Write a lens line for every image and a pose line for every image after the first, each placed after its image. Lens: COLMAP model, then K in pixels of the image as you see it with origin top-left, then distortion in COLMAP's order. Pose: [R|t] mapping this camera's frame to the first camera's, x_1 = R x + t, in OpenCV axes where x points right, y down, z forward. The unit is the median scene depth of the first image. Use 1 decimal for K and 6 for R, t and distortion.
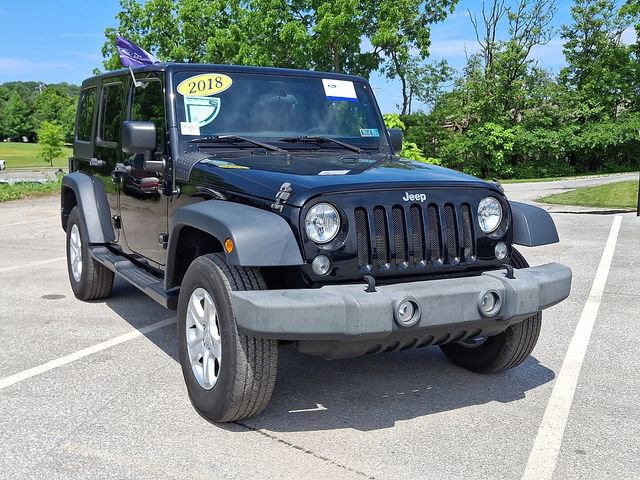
lens RADIAL K [[719.0, 0, 320.0], [0, 719.0, 240.0], [0, 0, 1]] dist [0.174904, -0.427226]
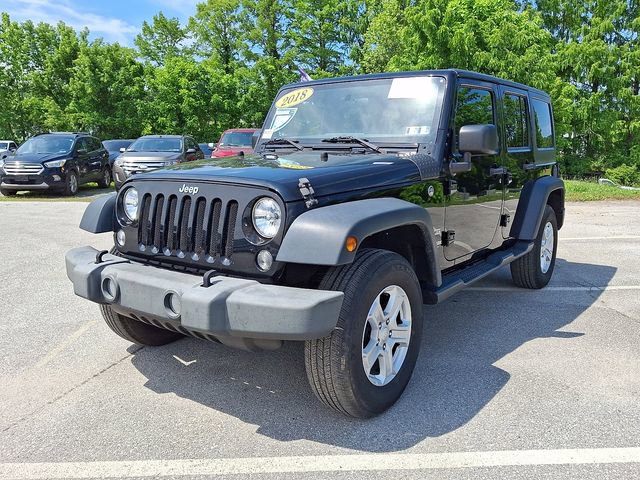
lens RADIAL K [[532.5, 0, 334.8], [0, 532.5, 233.4], [0, 0, 1]] dist [0.074726, -0.132974]
pose [[0.454662, 0.124965, -0.881854, 0.709465], [-0.119791, 0.989692, 0.078485, -0.064307], [0.882572, 0.069954, 0.464945, 0.650555]]
